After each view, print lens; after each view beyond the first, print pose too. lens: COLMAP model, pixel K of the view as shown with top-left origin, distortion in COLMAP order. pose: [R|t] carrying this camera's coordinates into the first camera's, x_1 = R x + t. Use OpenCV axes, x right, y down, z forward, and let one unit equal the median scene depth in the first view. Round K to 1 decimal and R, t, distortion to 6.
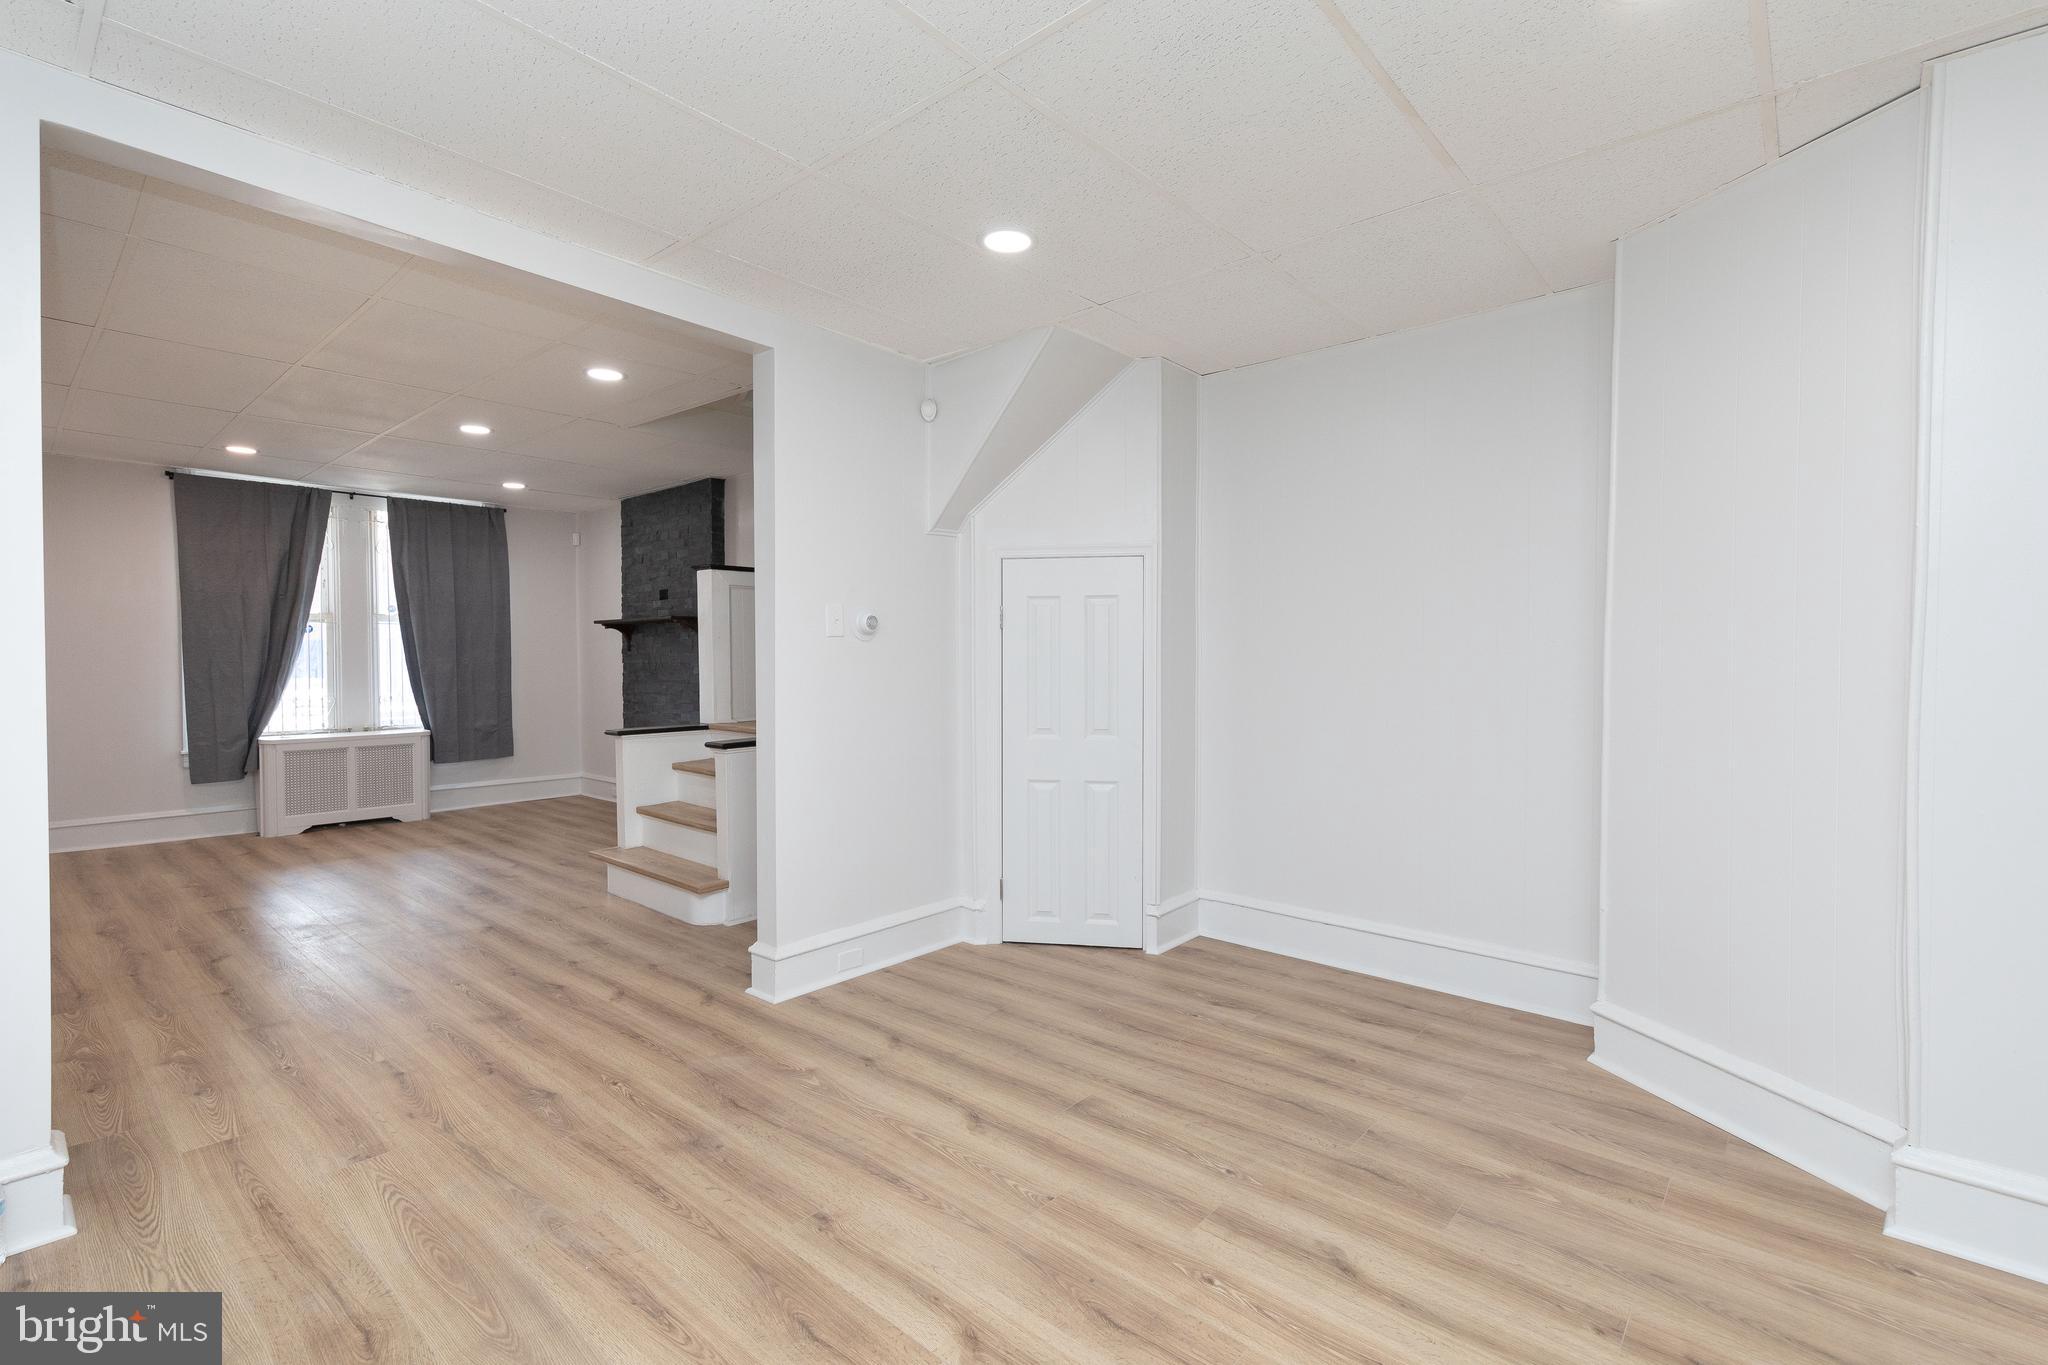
lens RADIAL K [[925.5, 0, 1029.6], [0, 925.5, 672.2], [0, 0, 1]] dist [0.008377, -0.001841]
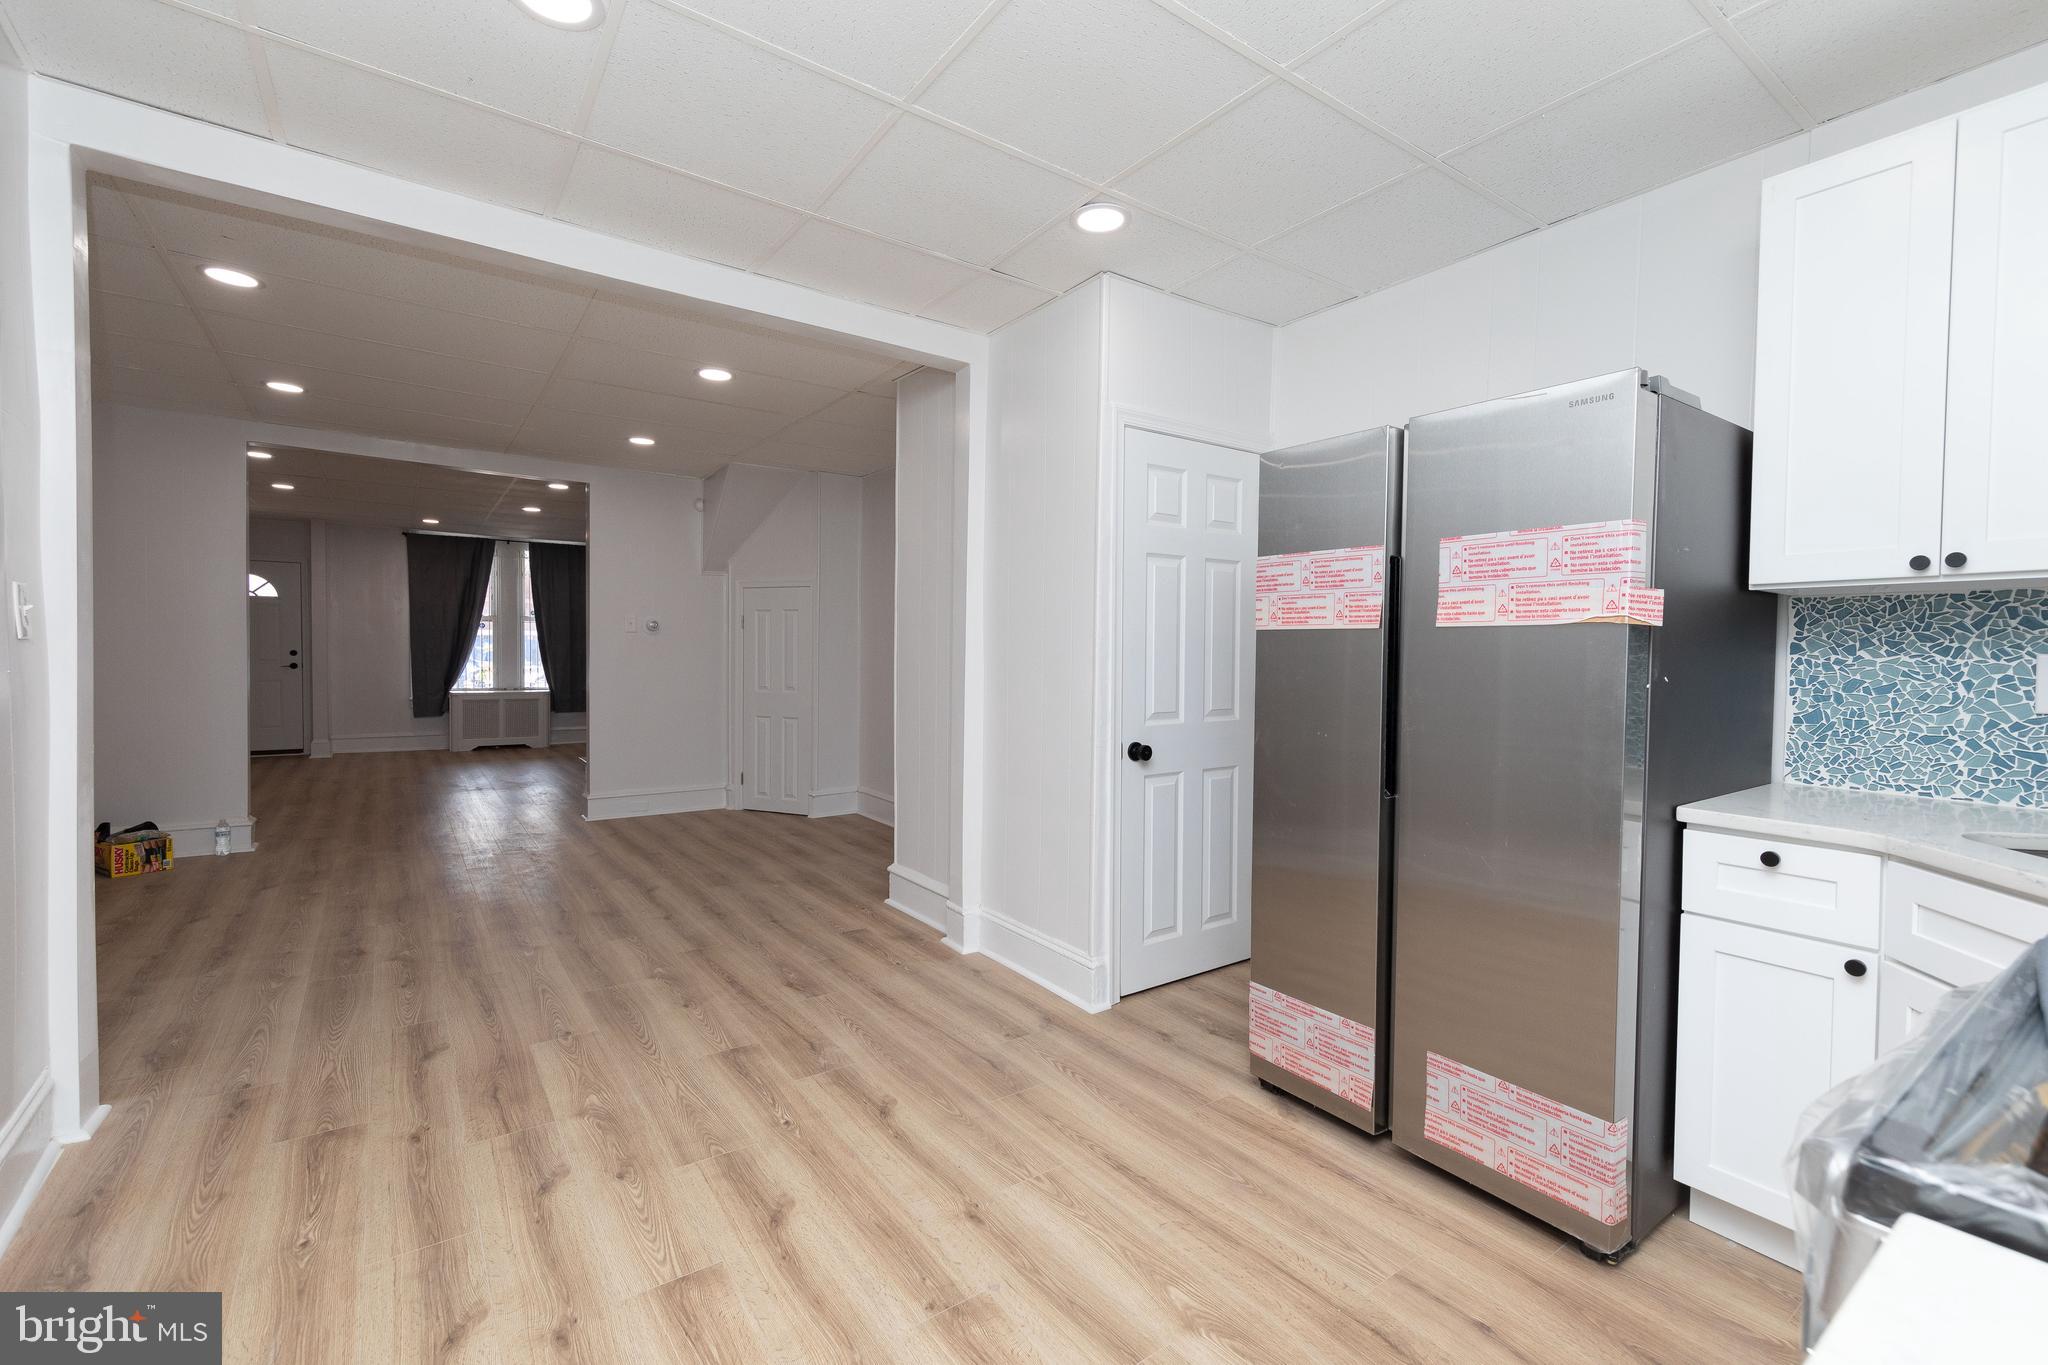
lens RADIAL K [[925.5, 0, 1026.4], [0, 925.5, 682.4], [0, 0, 1]] dist [0.008377, -0.001841]
pose [[0.967286, 0.017136, -0.253111, 0.580128], [-0.013370, 0.999773, 0.016593, 0.014240], [0.253338, -0.012667, 0.967295, -0.332208]]
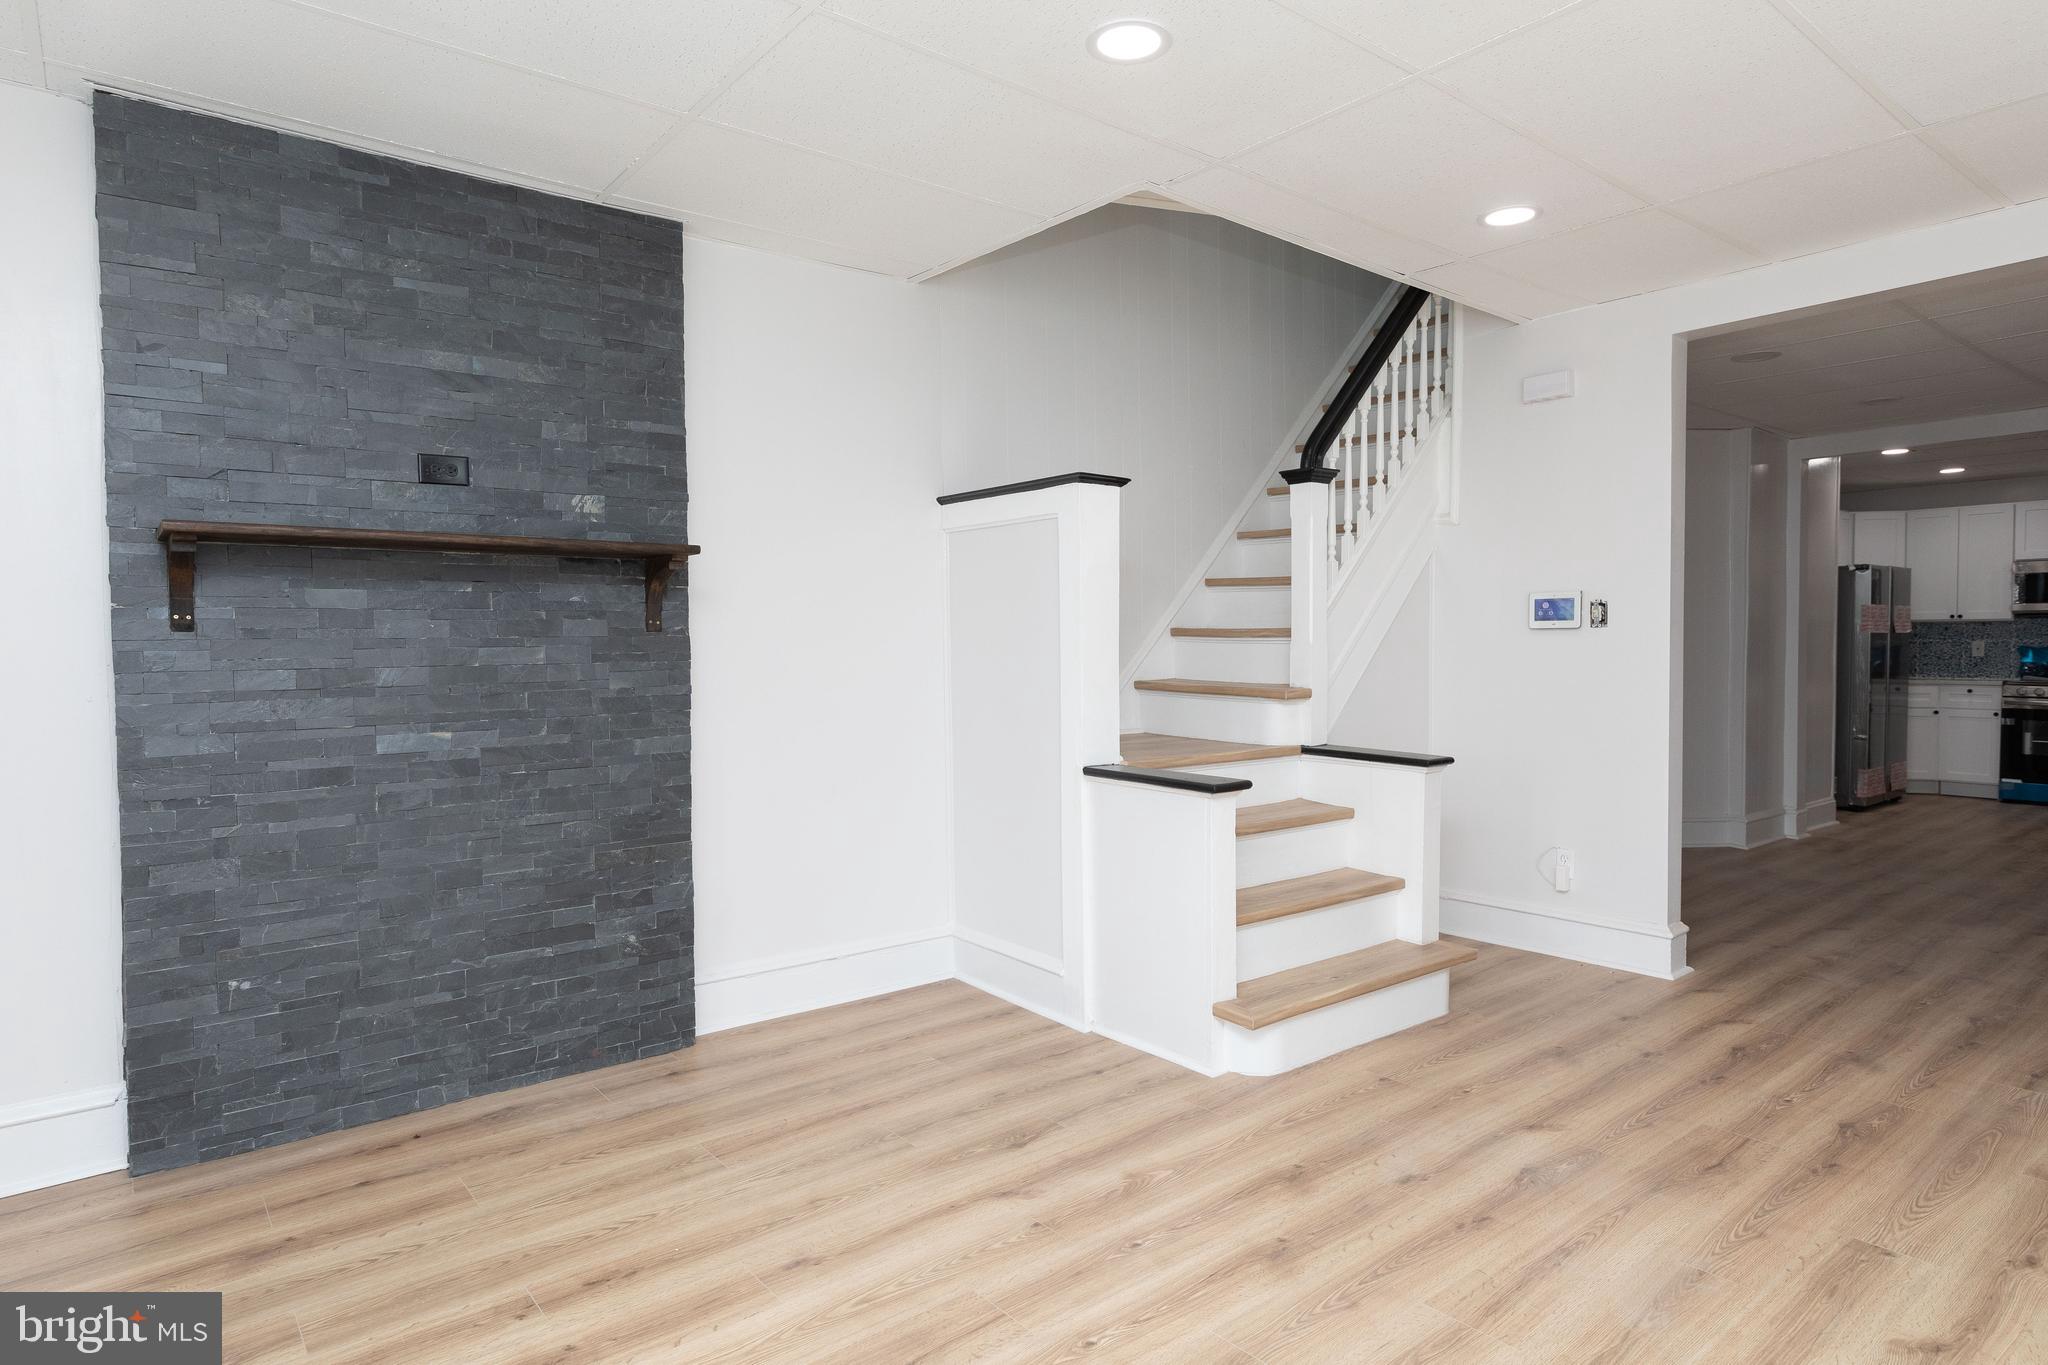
lens RADIAL K [[1147.6, 0, 1052.5], [0, 1147.6, 673.1], [0, 0, 1]] dist [0.006056, 0.000828]
pose [[0.168147, -0.028676, 0.985345, -0.878311], [0.024494, 0.999390, 0.024905, -0.014303], [-0.985458, 0.019947, 0.168746, 0.785060]]
